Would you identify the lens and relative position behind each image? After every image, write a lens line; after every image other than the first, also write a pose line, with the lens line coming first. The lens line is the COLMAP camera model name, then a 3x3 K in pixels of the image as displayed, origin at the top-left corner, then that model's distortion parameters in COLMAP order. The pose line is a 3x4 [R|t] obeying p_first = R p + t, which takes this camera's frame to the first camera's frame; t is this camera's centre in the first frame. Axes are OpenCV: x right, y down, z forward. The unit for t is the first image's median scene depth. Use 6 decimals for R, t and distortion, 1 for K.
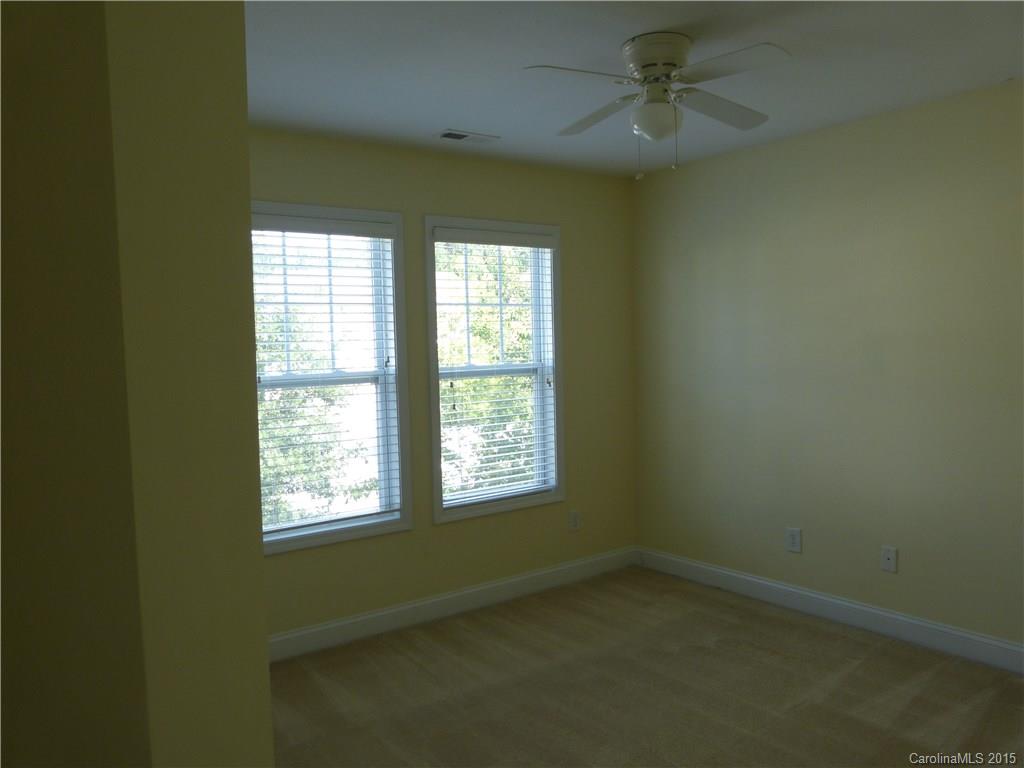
lens RADIAL K [[773.0, 0, 512.4], [0, 773.0, 379.8], [0, 0, 1]] dist [-0.008470, -0.000462]
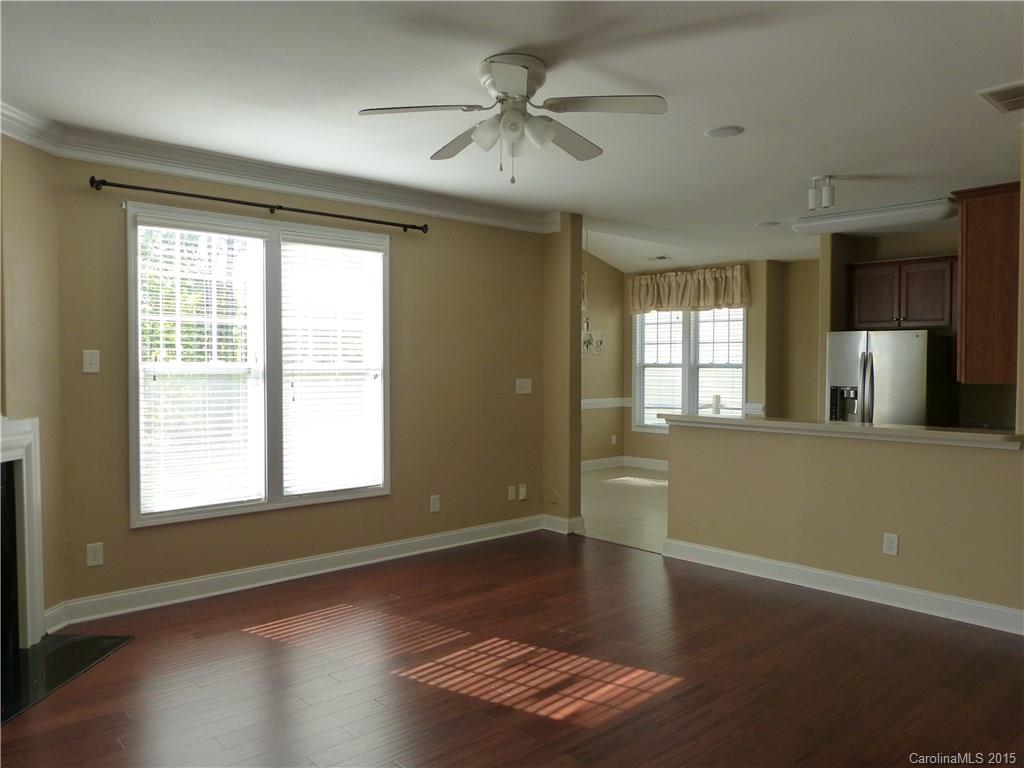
lens RADIAL K [[773.0, 0, 513.7], [0, 773.0, 381.7], [0, 0, 1]] dist [-0.008470, -0.000462]
pose [[0.968987, 0.047258, 0.242550, -0.101300], [-0.047645, 0.998855, -0.004272, 0.006905], [-0.242474, -0.007416, 0.970130, -0.108818]]
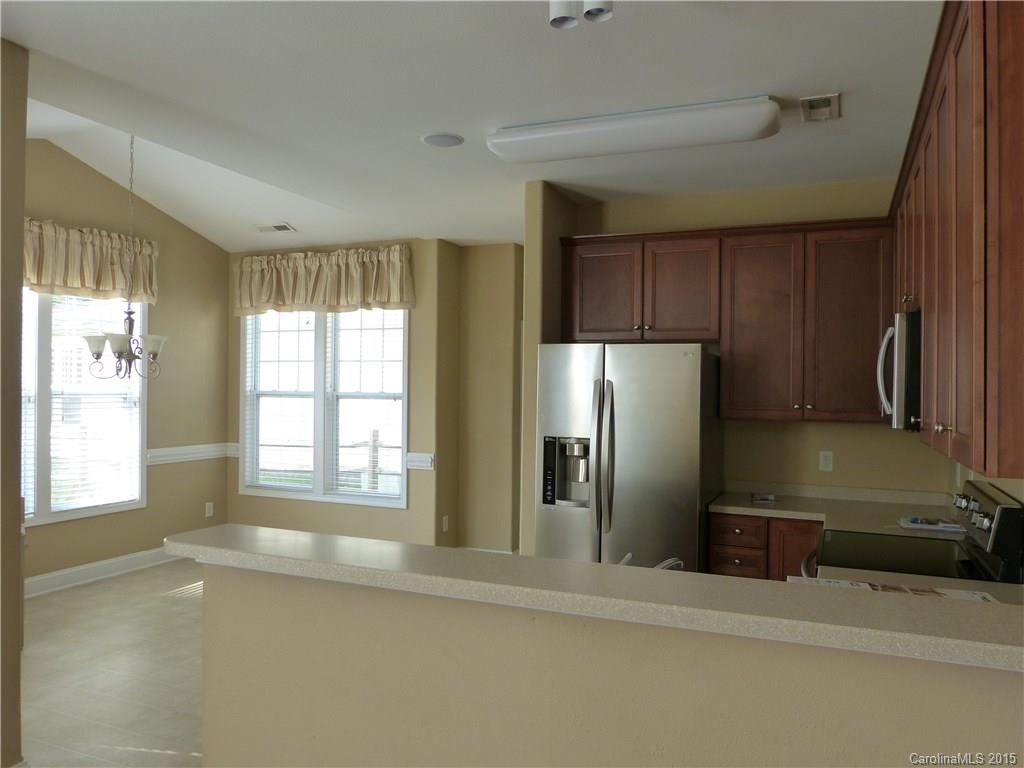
lens RADIAL K [[773.0, 0, 512.3], [0, 773.0, 383.1], [0, 0, 1]] dist [-0.008470, -0.000462]
pose [[0.786586, 0.062048, 0.614356, -0.065140], [-0.040334, 0.997977, -0.049150, 0.002882], [-0.616163, 0.013881, 0.787497, -0.049737]]
